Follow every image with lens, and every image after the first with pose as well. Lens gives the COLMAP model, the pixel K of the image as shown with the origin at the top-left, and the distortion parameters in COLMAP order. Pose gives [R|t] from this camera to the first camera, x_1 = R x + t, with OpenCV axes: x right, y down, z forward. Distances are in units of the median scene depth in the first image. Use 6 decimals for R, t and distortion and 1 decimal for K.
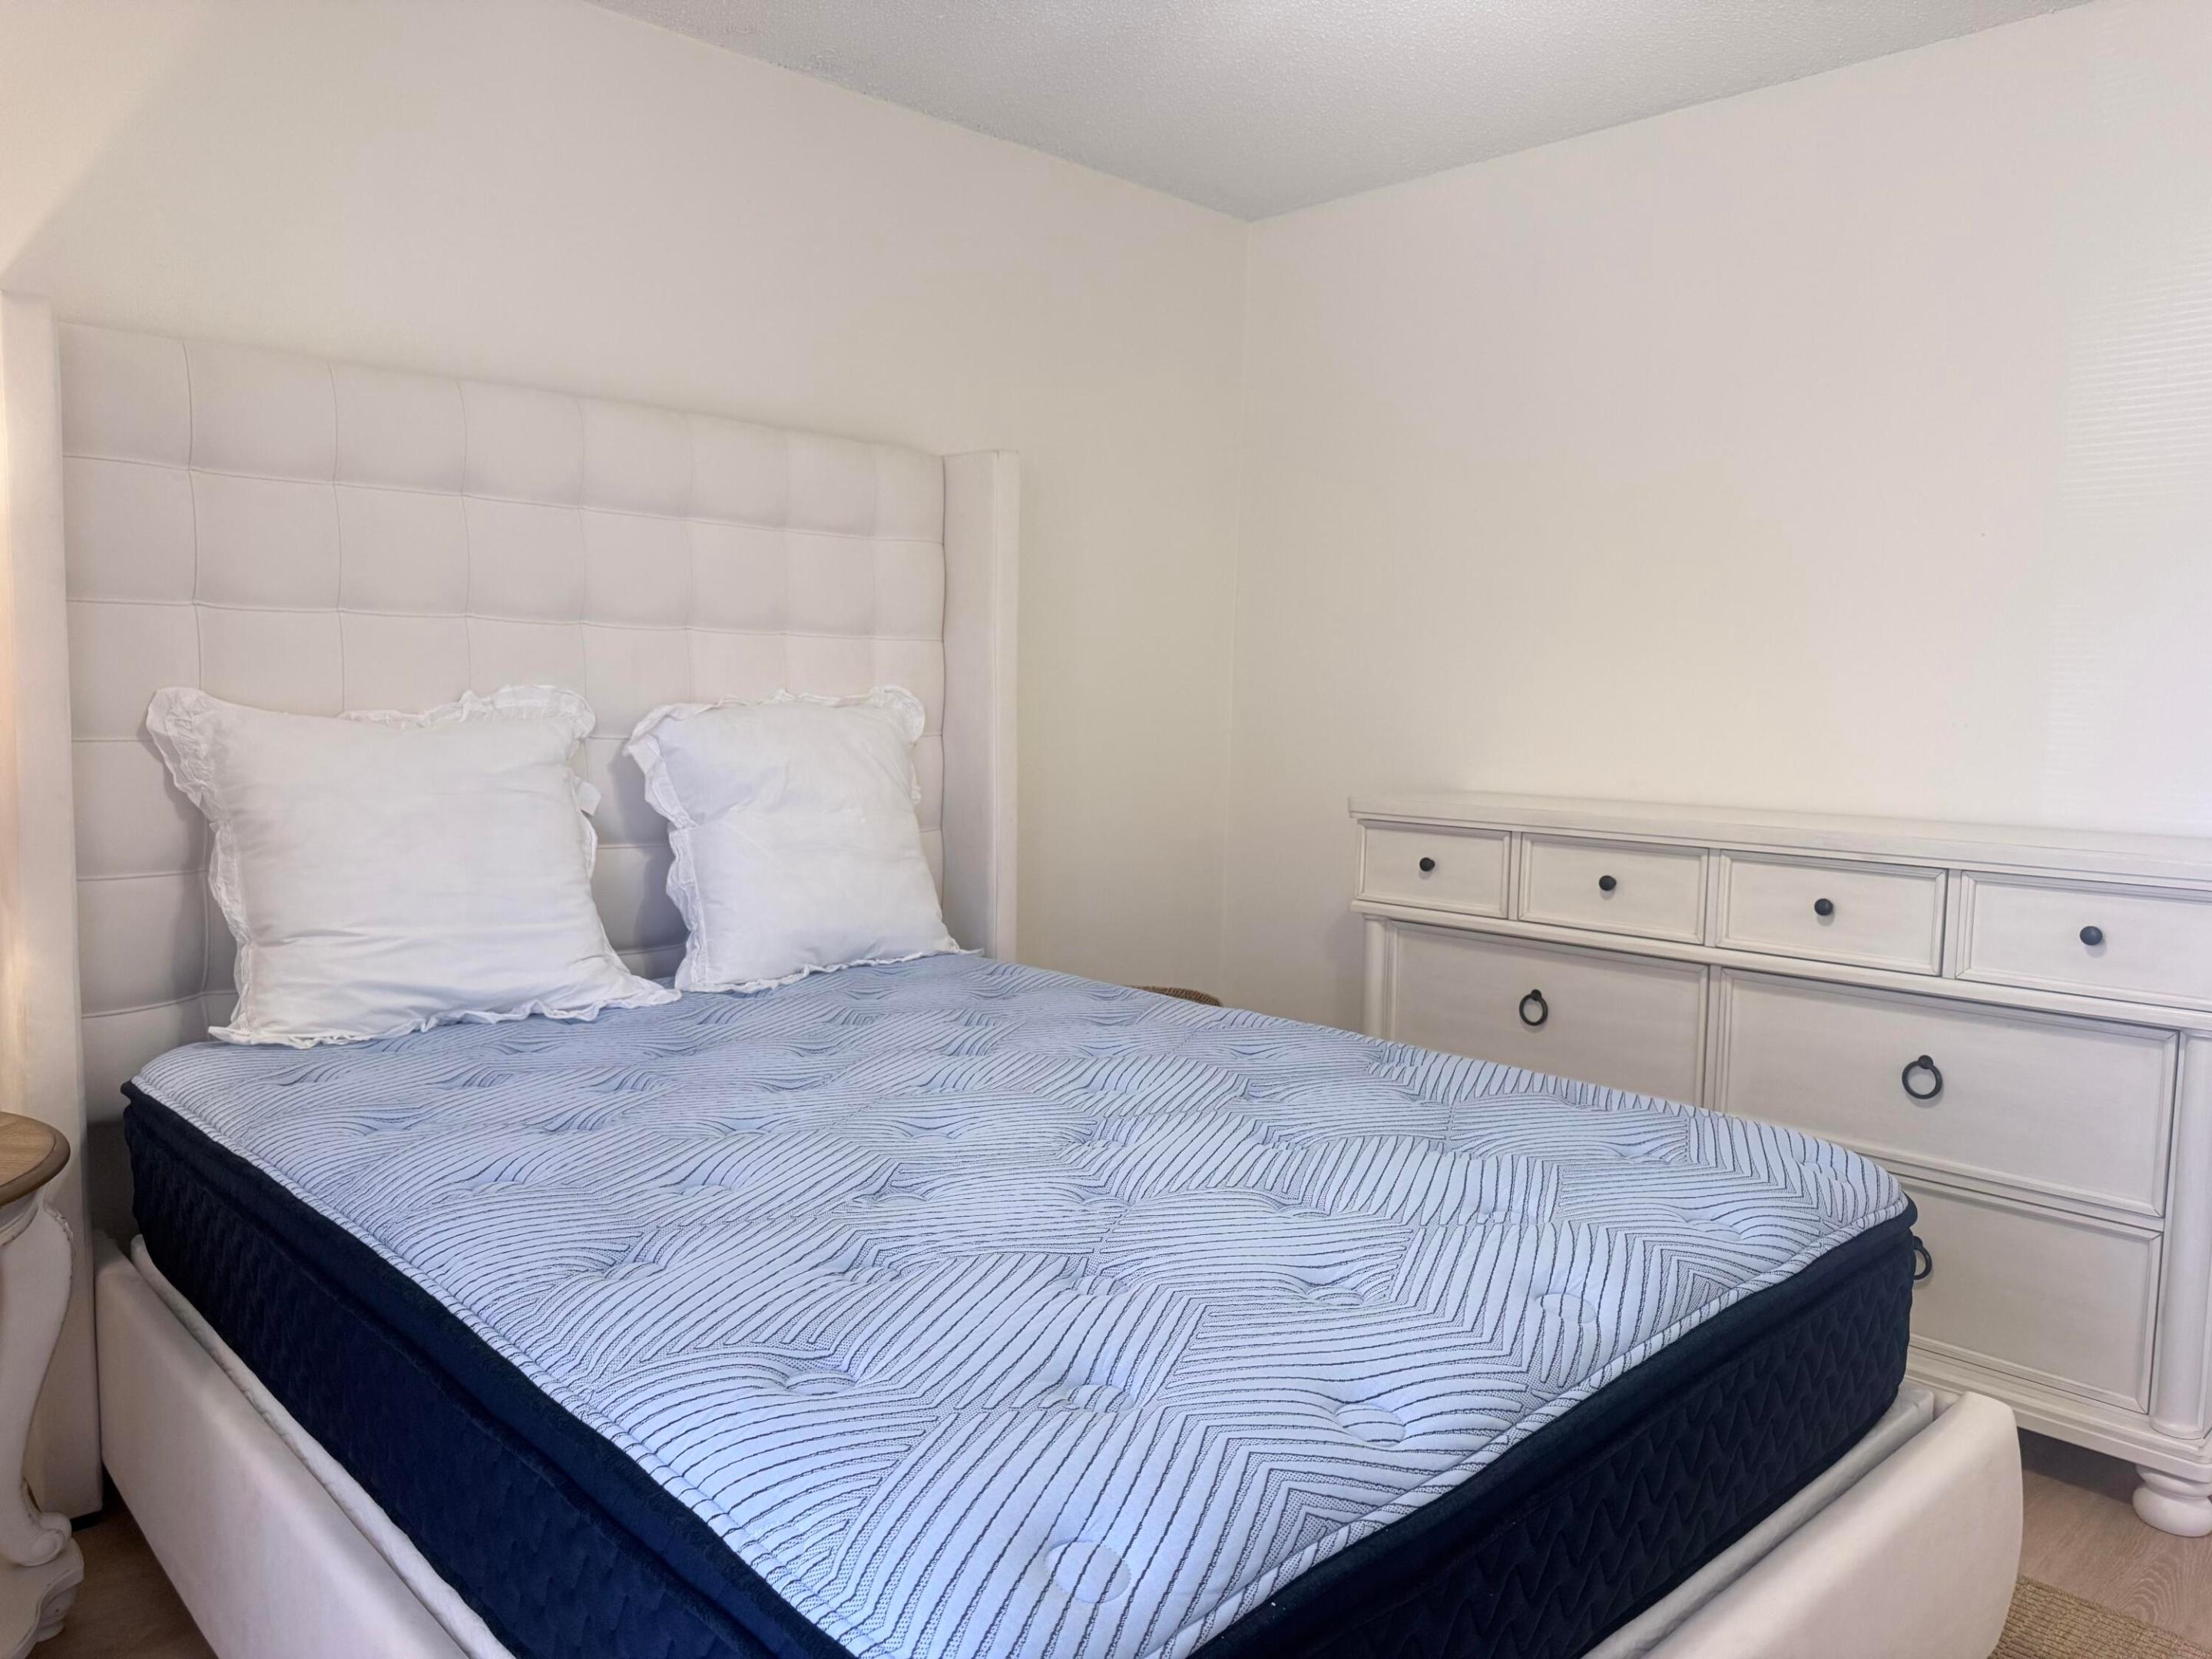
lens RADIAL K [[1567.3, 0, 1106.0], [0, 1567.3, 829.5], [0, 0, 1]] dist [0.060321, -0.062777]
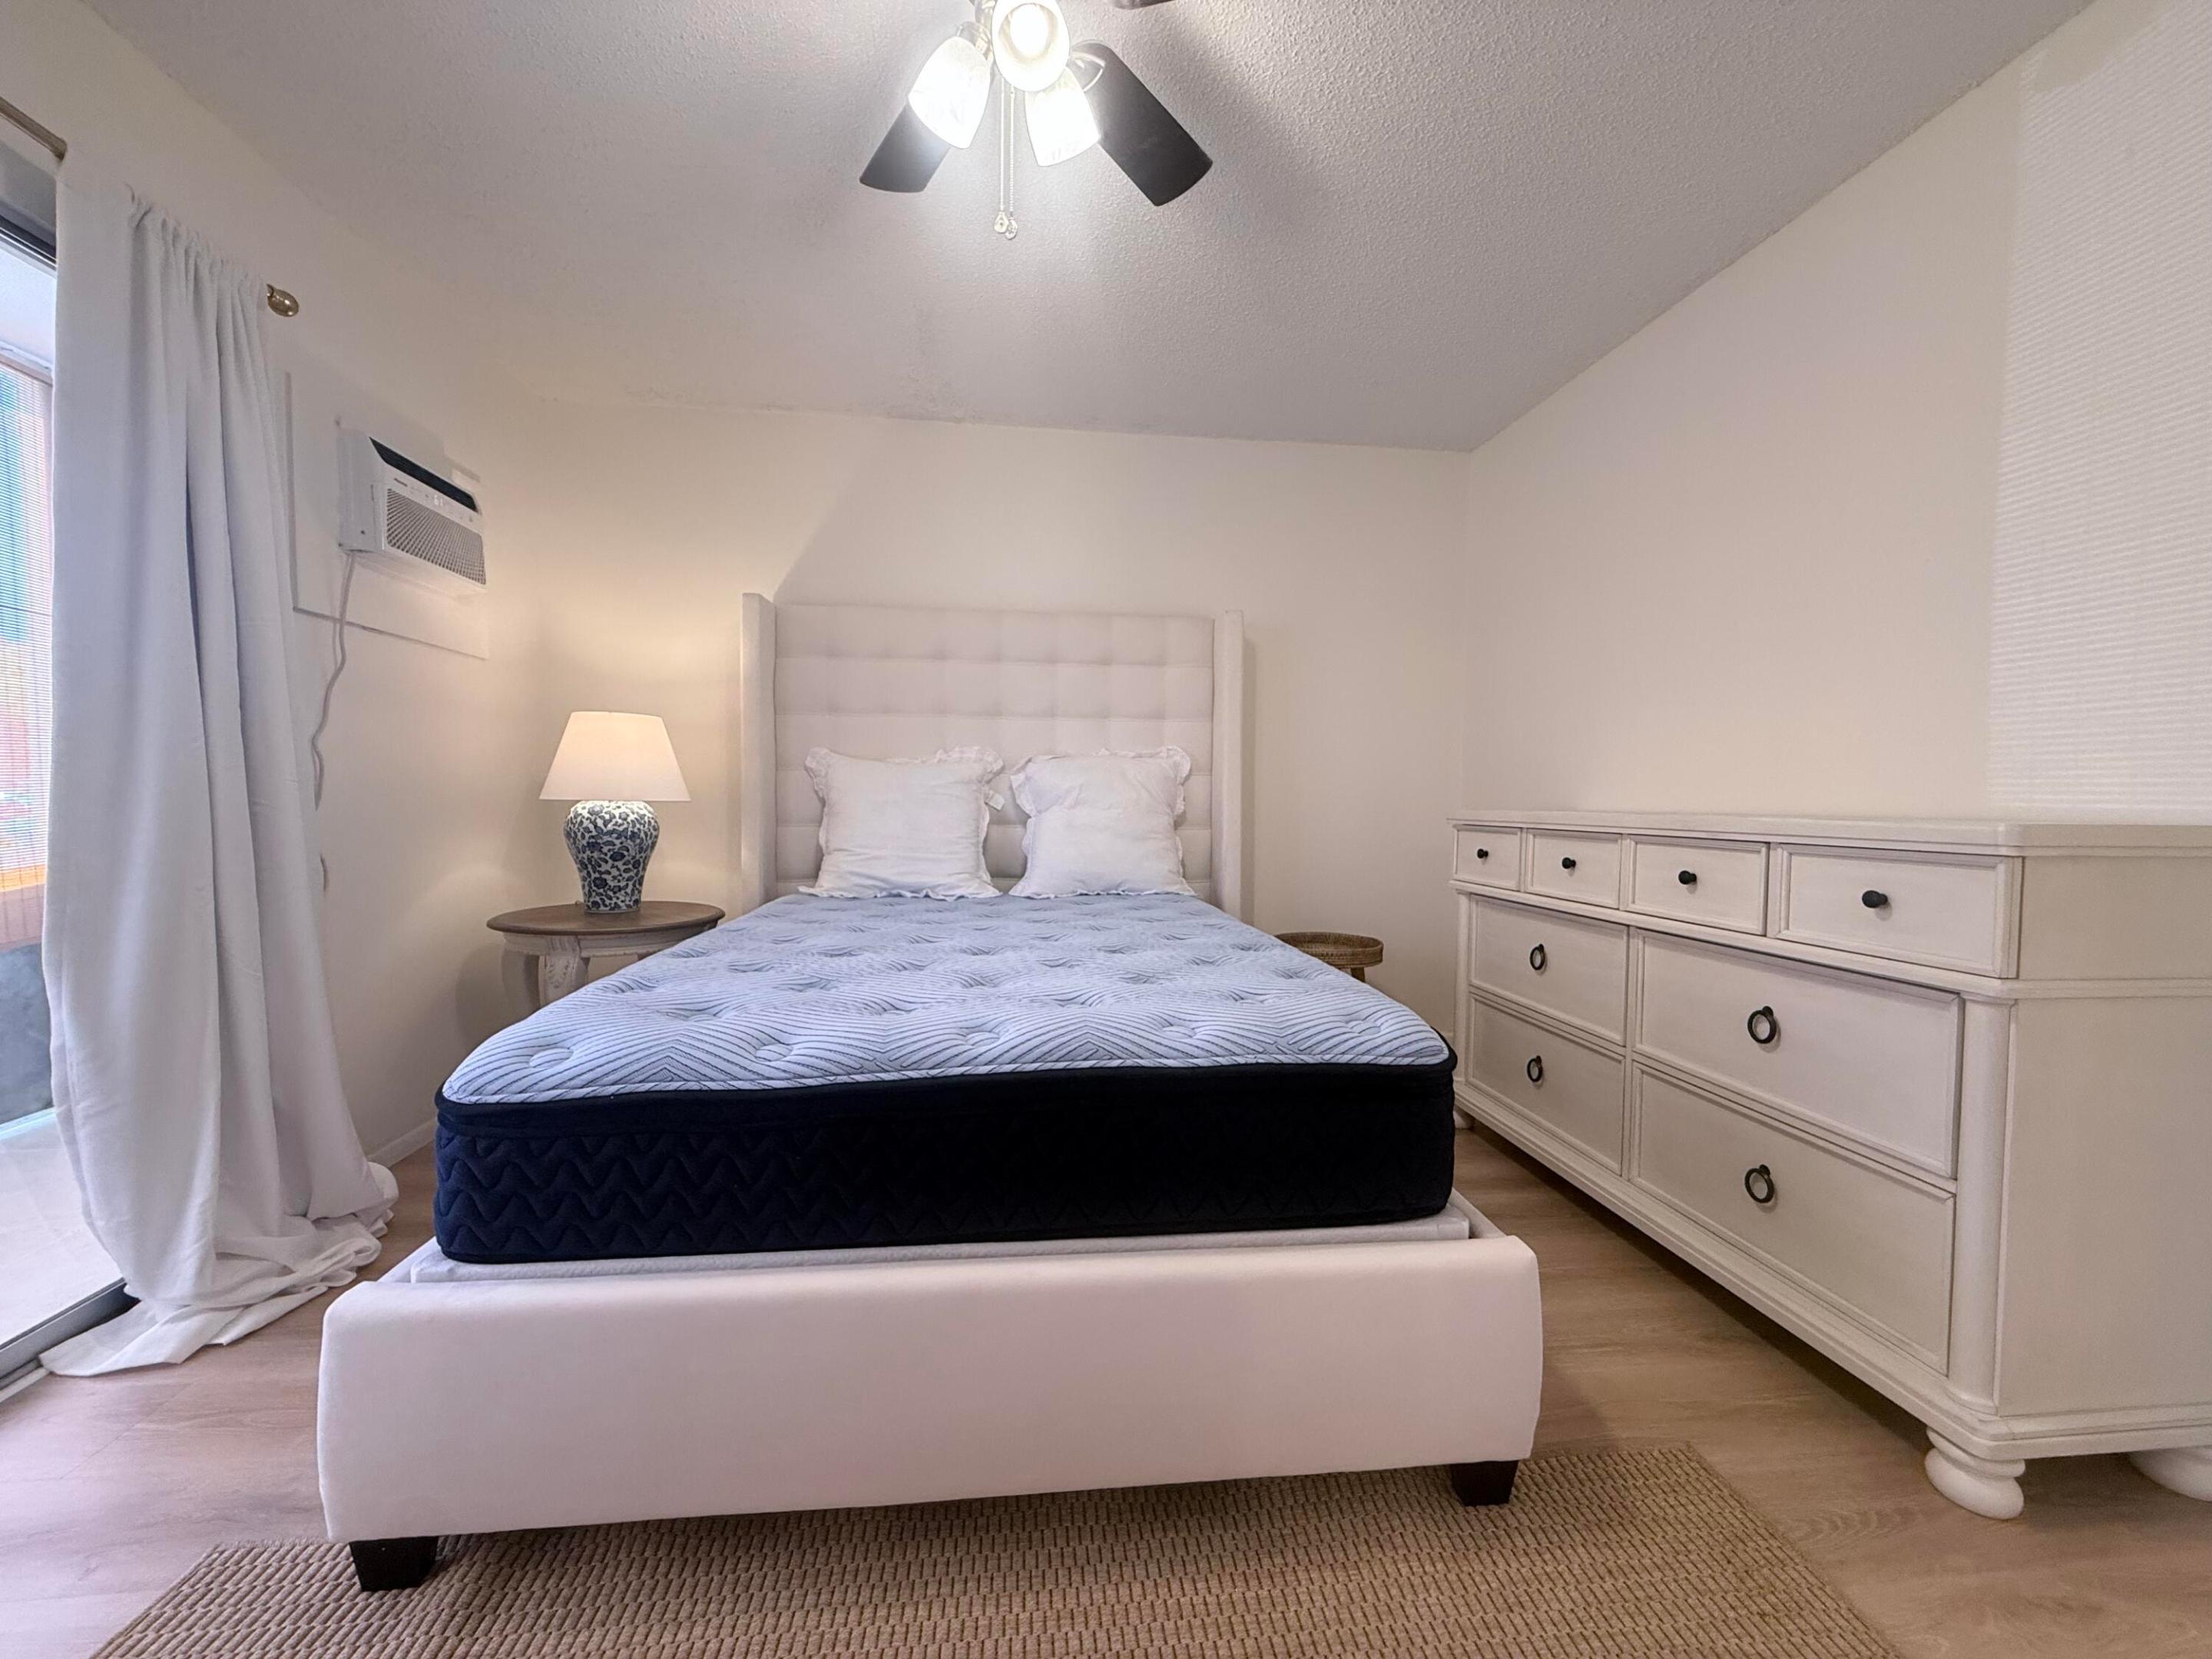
lens RADIAL K [[882.8, 0, 1106.0], [0, 882.8, 829.5], [0, 0, 1]] dist [-0.000963, 0.000009]
pose [[0.789696, 0.010714, -0.613405, 0.517021], [-0.049057, 0.997749, -0.045728, 0.065236], [0.611534, 0.066203, 0.788443, 0.185429]]
